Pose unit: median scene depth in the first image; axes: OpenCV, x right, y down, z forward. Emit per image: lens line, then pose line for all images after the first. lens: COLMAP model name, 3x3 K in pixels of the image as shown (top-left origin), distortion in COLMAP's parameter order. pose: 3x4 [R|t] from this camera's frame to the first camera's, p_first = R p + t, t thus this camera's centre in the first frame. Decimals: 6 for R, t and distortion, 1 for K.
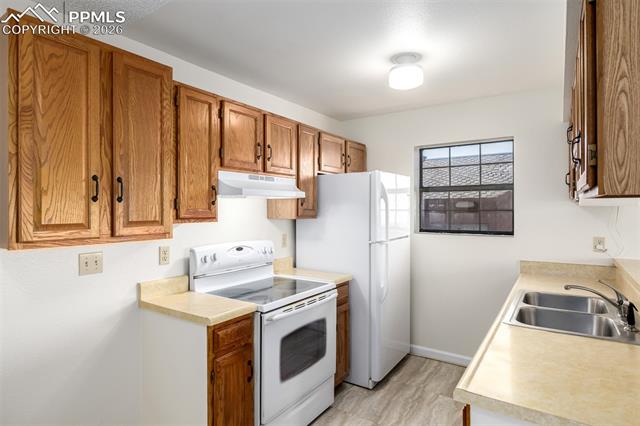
lens RADIAL K [[352.4, 0, 318.9], [0, 352.4, 208.9], [0, 0, 1]] dist [-0.000314, -0.000100]
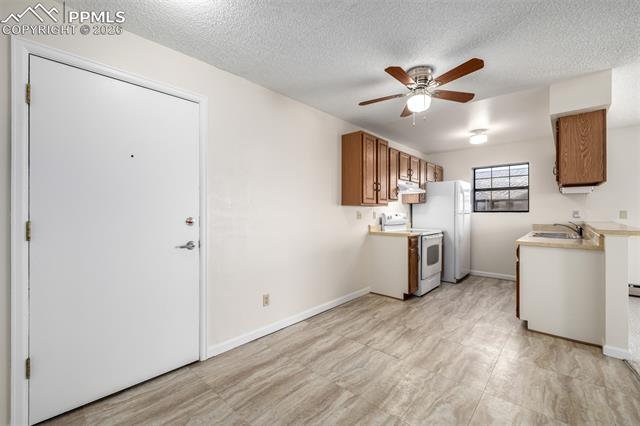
lens RADIAL K [[266.4, 0, 320.5], [0, 266.4, 212.6], [0, 0, 1]] dist [0.000226, 0.000088]
pose [[0.989955, 0.002162, -0.141366, -0.526187], [-0.002168, 0.999998, 0.000111, 0.109371], [0.141366, 0.000197, 0.989957, -0.862872]]
